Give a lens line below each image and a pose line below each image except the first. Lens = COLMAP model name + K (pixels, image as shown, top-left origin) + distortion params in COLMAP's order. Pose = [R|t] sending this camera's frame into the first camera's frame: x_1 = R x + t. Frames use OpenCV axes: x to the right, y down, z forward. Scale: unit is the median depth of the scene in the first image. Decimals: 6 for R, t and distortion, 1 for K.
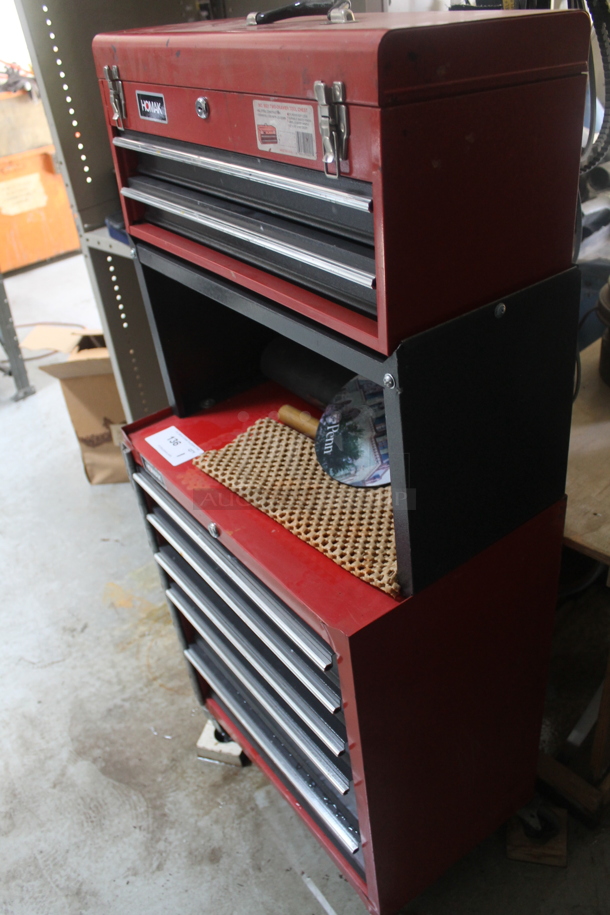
lens RADIAL K [[773.4, 0, 312.3], [0, 773.4, 458.5], [0, 0, 1]] dist [-0.162615, 0.143958]
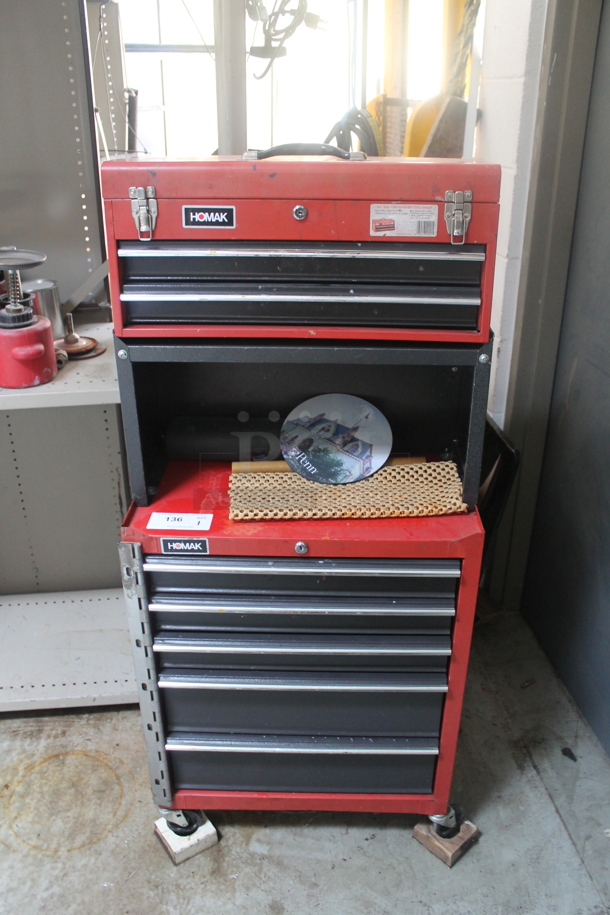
lens RADIAL K [[773.4, 0, 312.3], [0, 773.4, 458.5], [0, 0, 1]] dist [-0.162615, 0.143958]
pose [[0.602593, -0.245716, 0.759279, -0.872465], [0.385191, 0.922810, -0.007064, -0.018749], [-0.698935, 0.296725, 0.650726, 0.133929]]
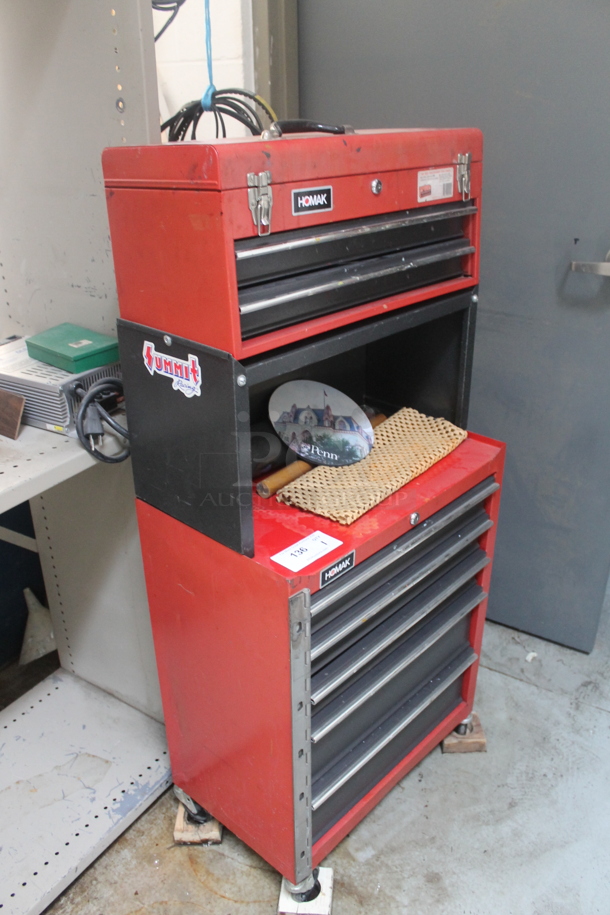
lens RADIAL K [[773.4, 0, 312.3], [0, 773.4, 458.5], [0, 0, 1]] dist [-0.162615, 0.143958]
pose [[-0.199859, -0.329428, 0.922786, -1.033325], [0.569469, 0.727340, 0.382992, -0.465544], [-0.797347, 0.602042, 0.042233, 0.883936]]
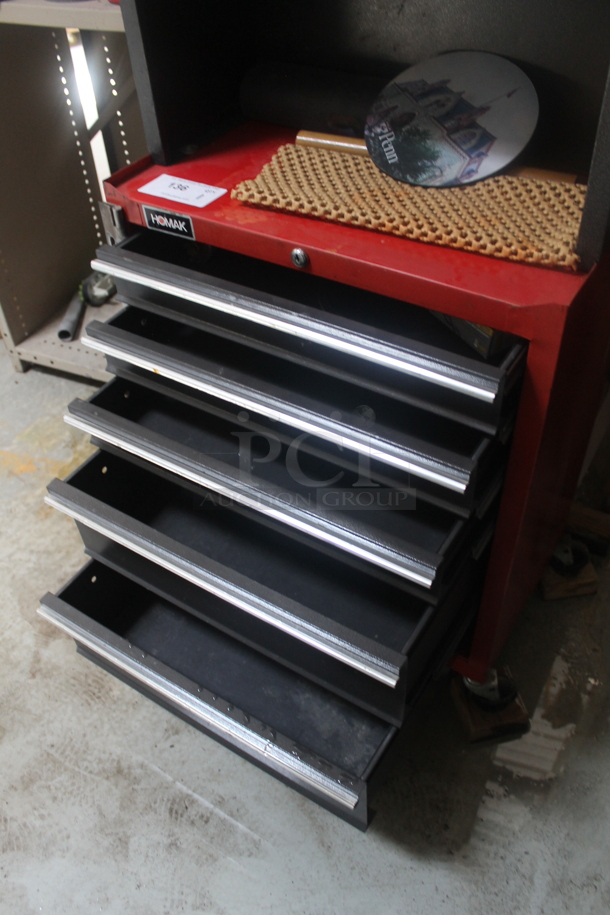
lens RADIAL K [[773.4, 0, 312.3], [0, 773.4, 458.5], [0, 0, 1]] dist [-0.162615, 0.143958]
pose [[0.930158, -0.200676, 0.307465, -0.352587], [0.152600, 0.972961, 0.173378, 0.140080], [-0.333945, -0.114350, 0.935631, 0.183026]]
